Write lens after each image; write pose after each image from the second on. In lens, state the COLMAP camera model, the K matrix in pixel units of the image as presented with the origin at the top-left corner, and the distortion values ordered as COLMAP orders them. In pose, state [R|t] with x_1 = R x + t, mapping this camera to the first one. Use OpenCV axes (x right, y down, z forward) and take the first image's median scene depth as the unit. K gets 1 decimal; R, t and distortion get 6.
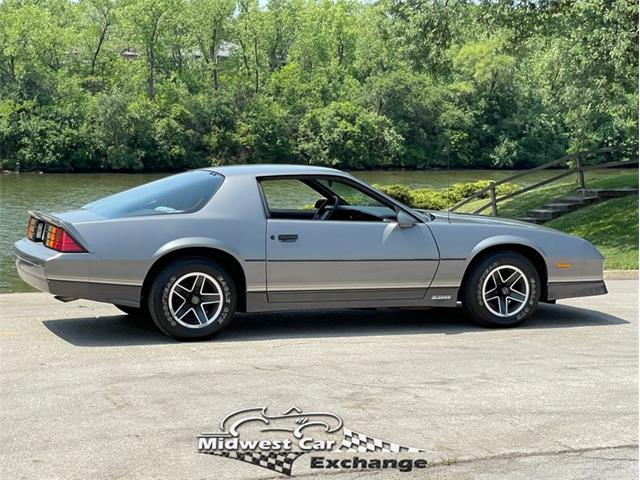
lens RADIAL K [[1571.4, 0, 320.0], [0, 1571.4, 240.0], [0, 0, 1]] dist [0.065114, 0.470166]
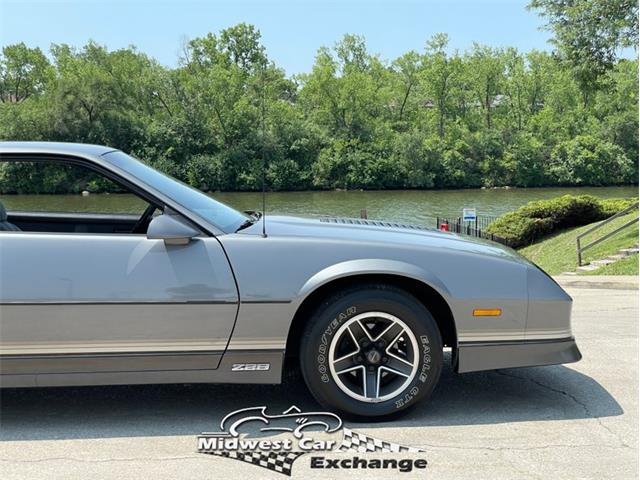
lens RADIAL K [[1055.4, 0, 329.1], [0, 1055.4, 243.2], [0, 0, 1]] dist [0.102990, 0.040043]
pose [[0.970538, 0.006405, -0.240861, 0.177873], [-0.004934, 0.999965, 0.006709, -0.010302], [0.240896, -0.005323, 0.970536, 0.573800]]
